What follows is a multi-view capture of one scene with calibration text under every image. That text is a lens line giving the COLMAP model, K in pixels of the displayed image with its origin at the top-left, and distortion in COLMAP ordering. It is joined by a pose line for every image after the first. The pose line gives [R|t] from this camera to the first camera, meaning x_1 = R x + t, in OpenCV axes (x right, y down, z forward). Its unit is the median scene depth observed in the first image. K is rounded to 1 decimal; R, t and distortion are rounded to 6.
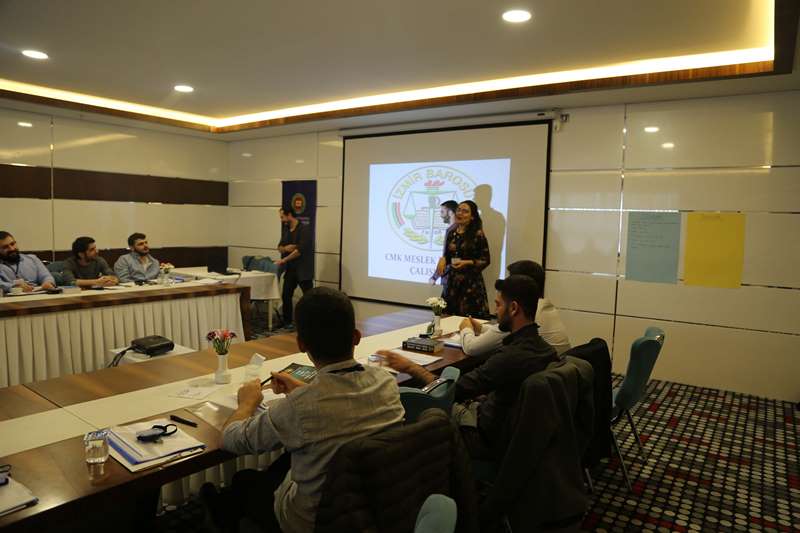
lens RADIAL K [[556.8, 0, 382.0], [0, 556.8, 276.1], [0, 0, 1]] dist [-0.084317, 0.042055]
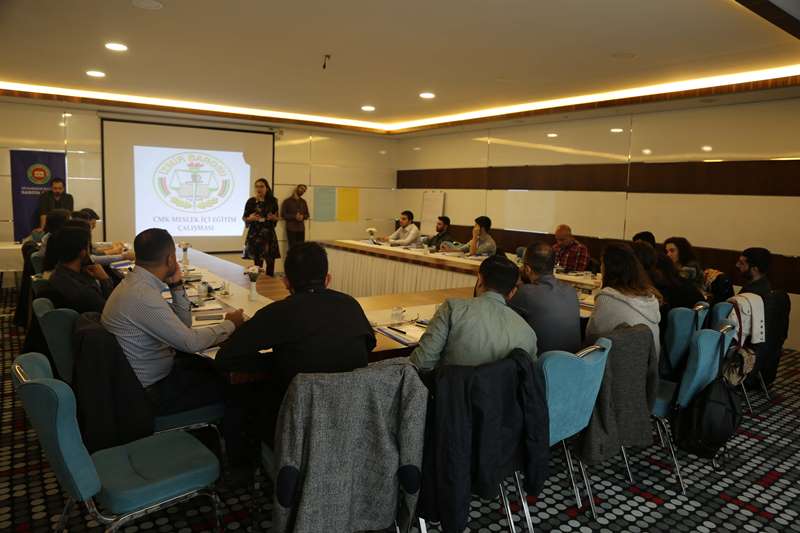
lens RADIAL K [[556.8, 0, 397.3], [0, 556.8, 266.0], [0, 0, 1]] dist [-0.084317, 0.042055]
pose [[0.325661, -0.130486, 0.936439, -1.083646], [0.072942, 0.990947, 0.112714, -0.032975], [-0.942669, 0.031599, 0.332230, 0.064862]]
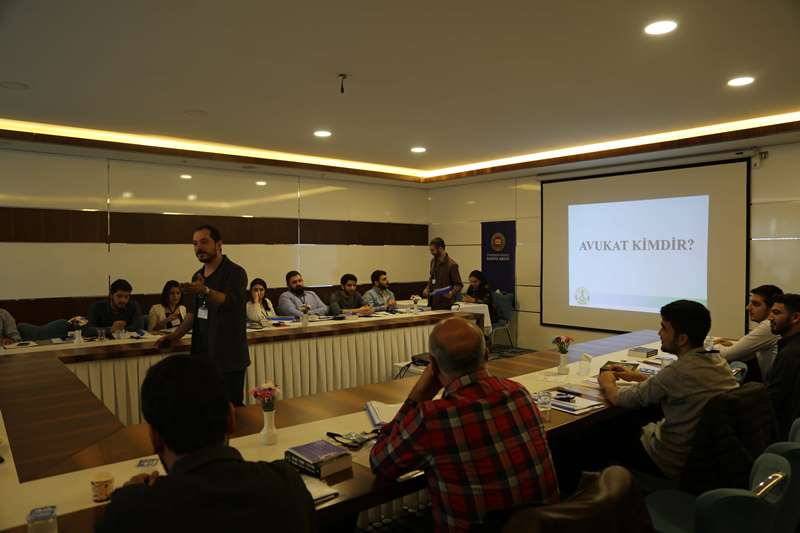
lens RADIAL K [[556.8, 0, 400.3], [0, 556.8, 261.9], [0, 0, 1]] dist [-0.084317, 0.042055]
pose [[0.975837, -0.027157, -0.216807, -0.123110], [0.007640, 0.995880, -0.090355, 0.011014], [0.218368, 0.086515, 0.972024, -0.152304]]
